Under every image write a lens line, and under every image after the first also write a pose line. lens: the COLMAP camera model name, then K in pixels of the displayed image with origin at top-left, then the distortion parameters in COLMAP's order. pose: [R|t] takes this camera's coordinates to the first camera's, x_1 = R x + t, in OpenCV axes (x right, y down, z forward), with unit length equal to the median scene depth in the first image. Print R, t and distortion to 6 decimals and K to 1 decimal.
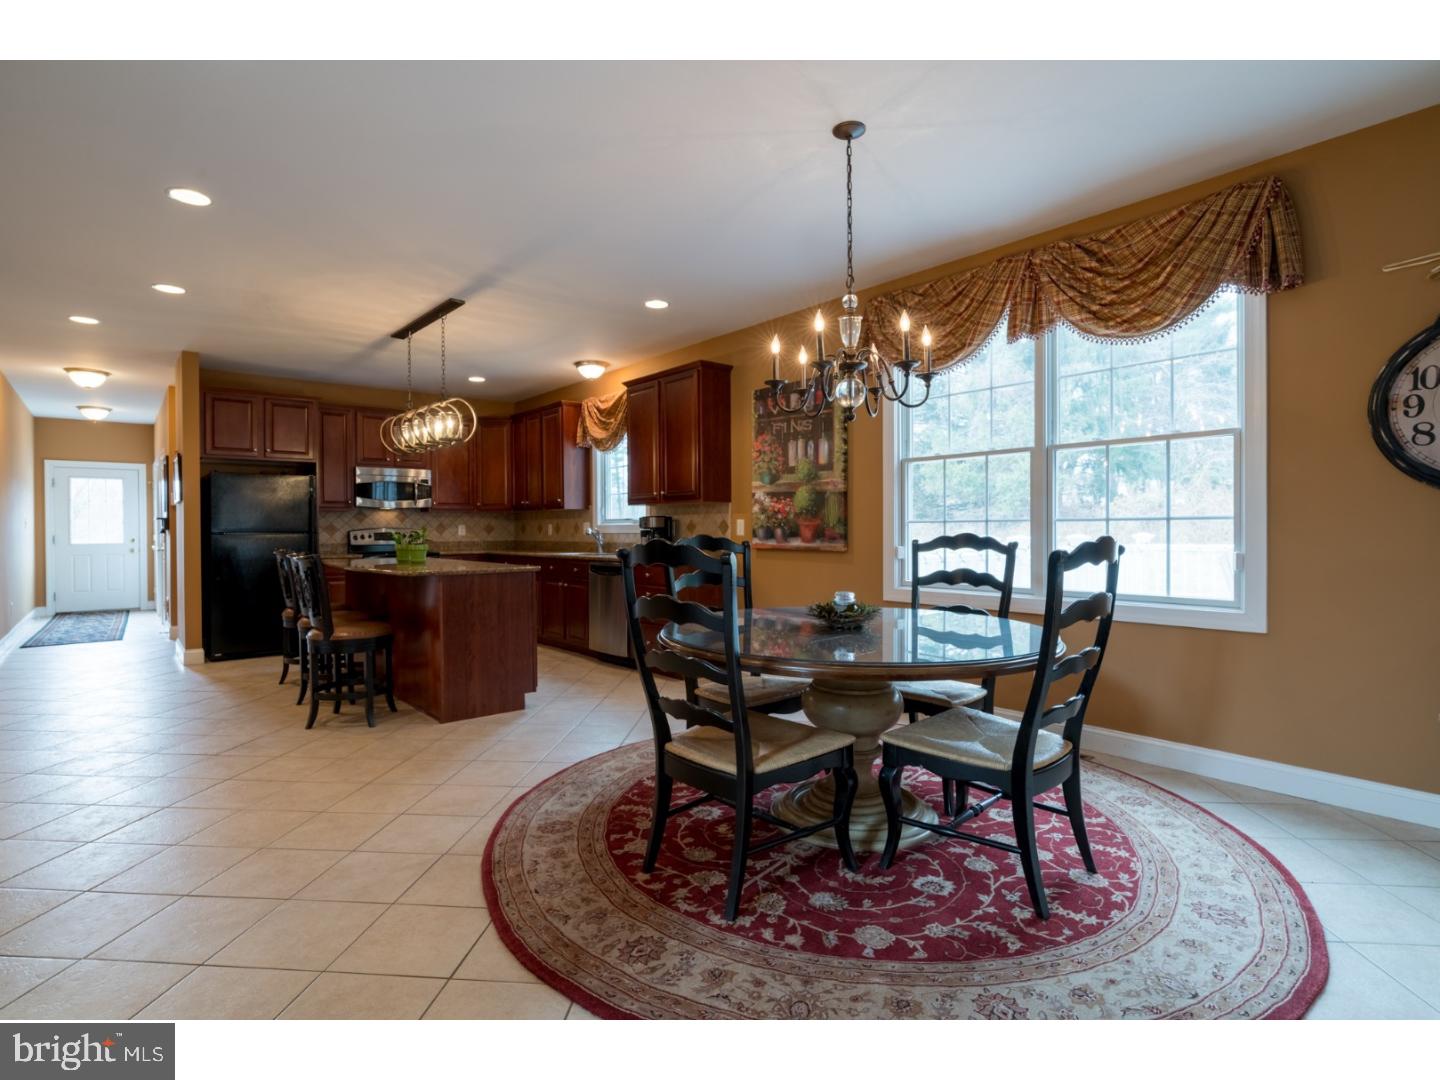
lens RADIAL K [[732.7, 0, 726.7], [0, 732.7, 537.0], [0, 0, 1]] dist [0.002700, -0.000166]
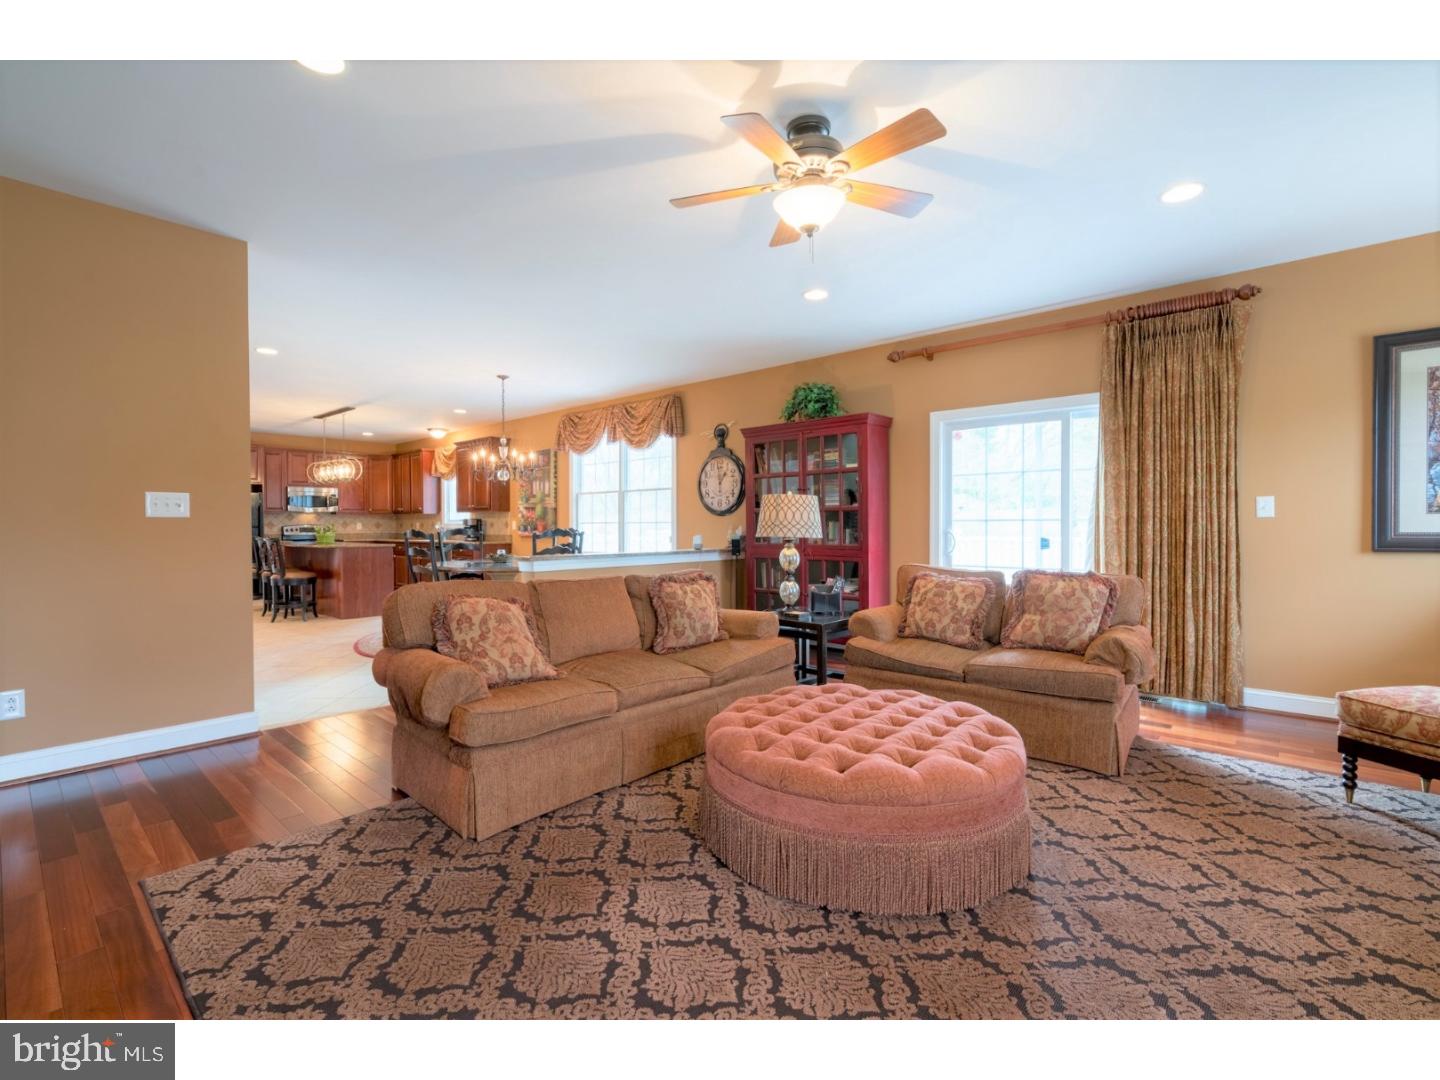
lens RADIAL K [[660.7, 0, 724.3], [0, 660.7, 534.9], [0, 0, 1]] dist [-0.001346, 0.000610]
pose [[0.990036, 0.001521, 0.140807, 0.284864], [-0.001992, 0.999993, 0.003207, 0.004653], [-0.140801, -0.003456, 0.990032, -0.679746]]
